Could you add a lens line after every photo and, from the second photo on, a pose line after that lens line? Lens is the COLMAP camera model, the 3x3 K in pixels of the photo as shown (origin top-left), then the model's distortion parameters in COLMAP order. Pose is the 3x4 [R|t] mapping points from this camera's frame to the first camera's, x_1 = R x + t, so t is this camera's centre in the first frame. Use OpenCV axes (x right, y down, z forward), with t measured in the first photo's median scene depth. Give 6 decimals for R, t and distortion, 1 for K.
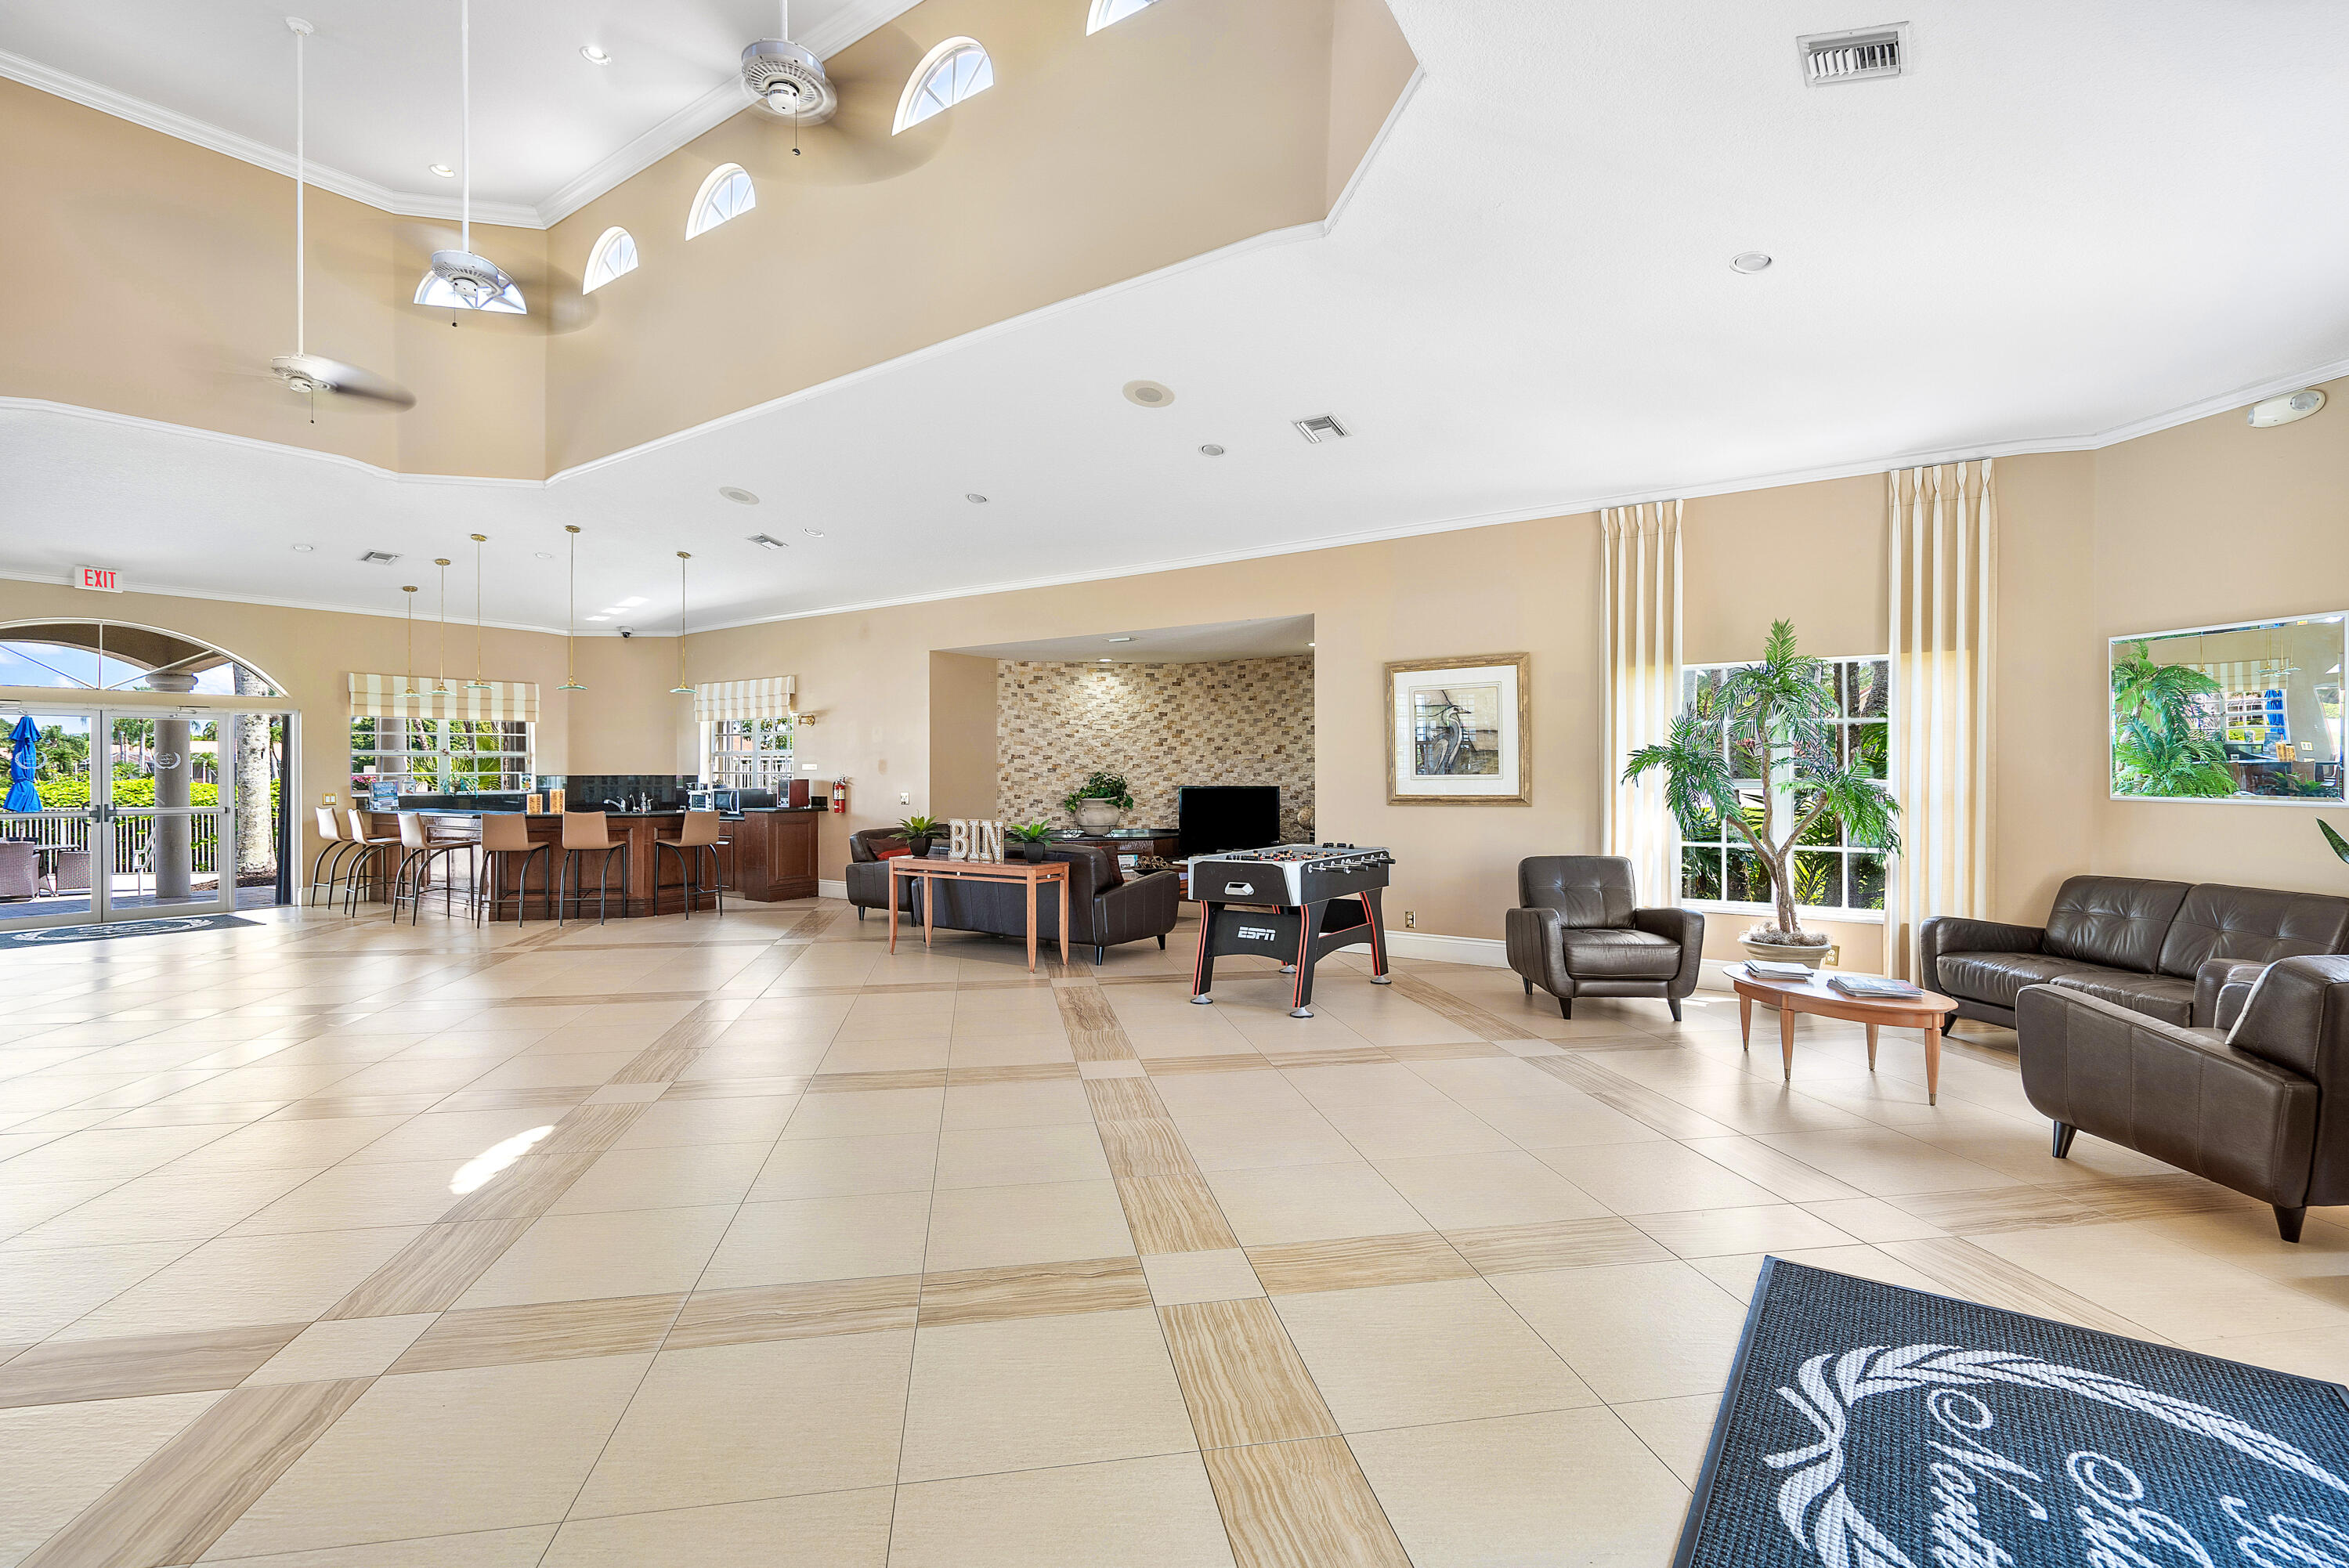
lens RADIAL K [[1087.5, 0, 1178.2], [0, 1087.5, 775.9], [0, 0, 1]] dist [-0.002402, -0.000252]
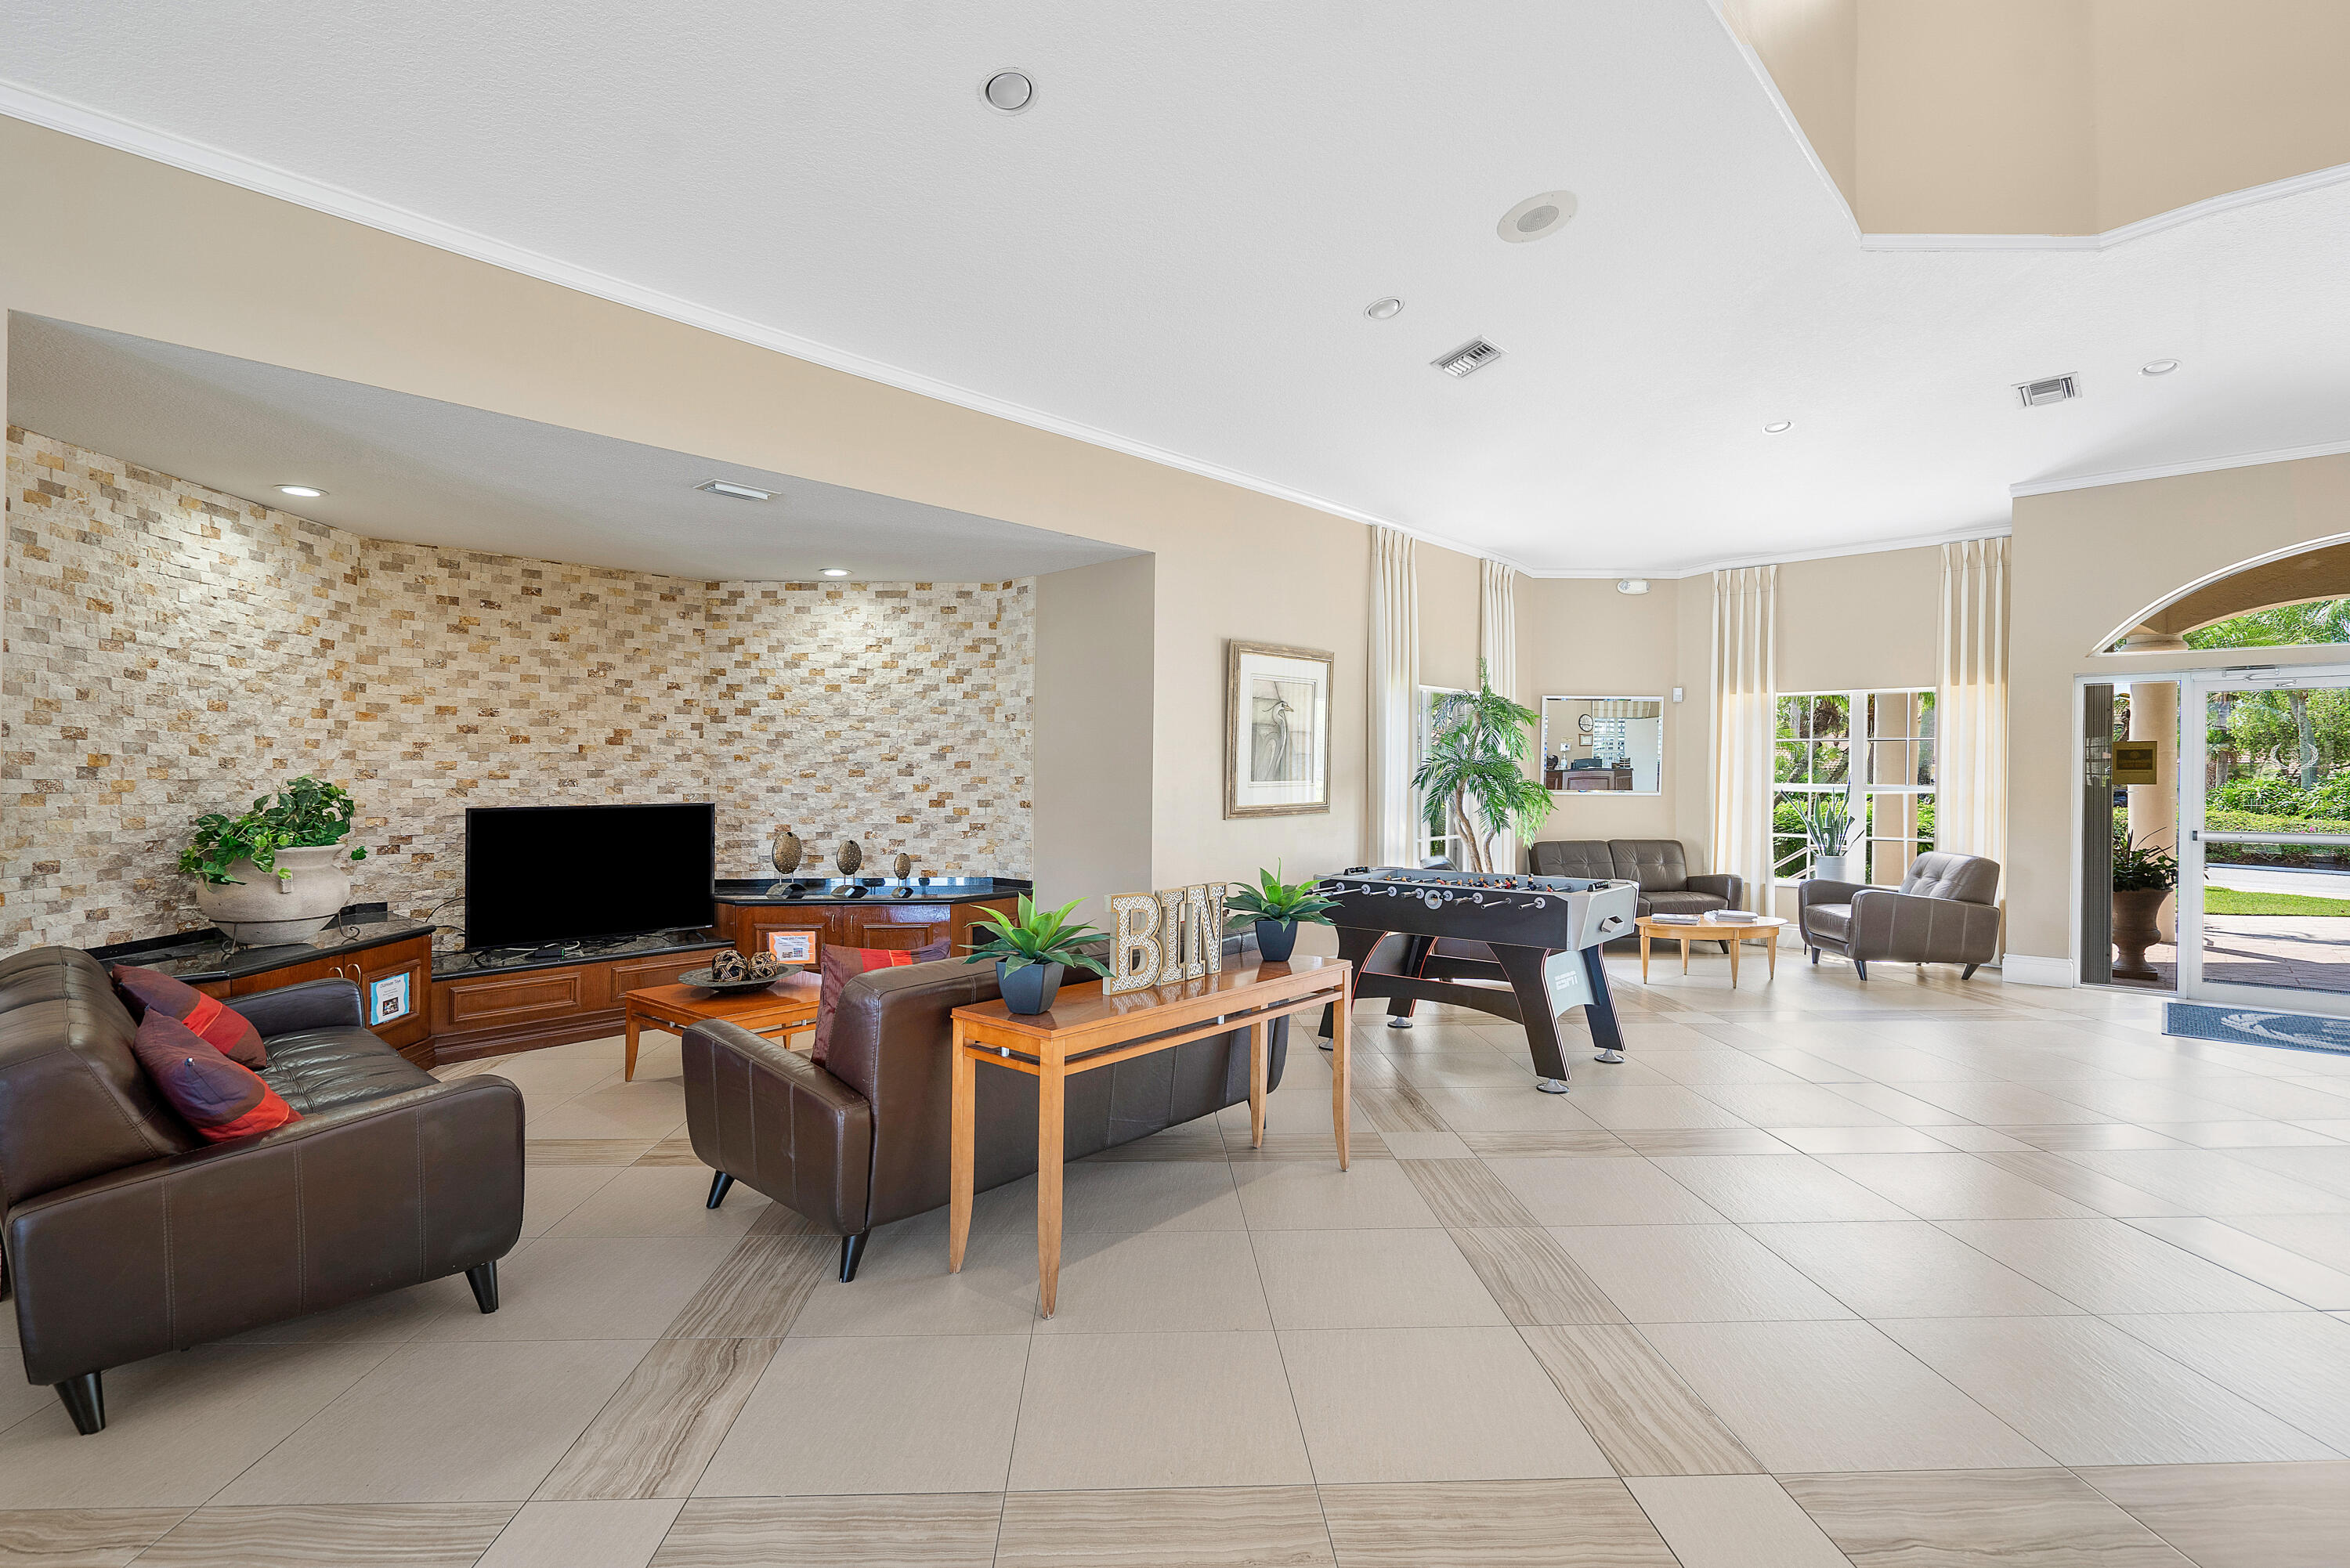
lens RADIAL K [[1087.9, 0, 1168.3], [0, 1087.9, 786.5], [0, 0, 1]] dist [-0.002402, -0.000252]
pose [[0.144906, -0.007774, 0.989415, -0.407789], [0.004398, 0.999964, 0.007213, -0.001921], [-0.989436, 0.003306, 0.144935, 0.633443]]
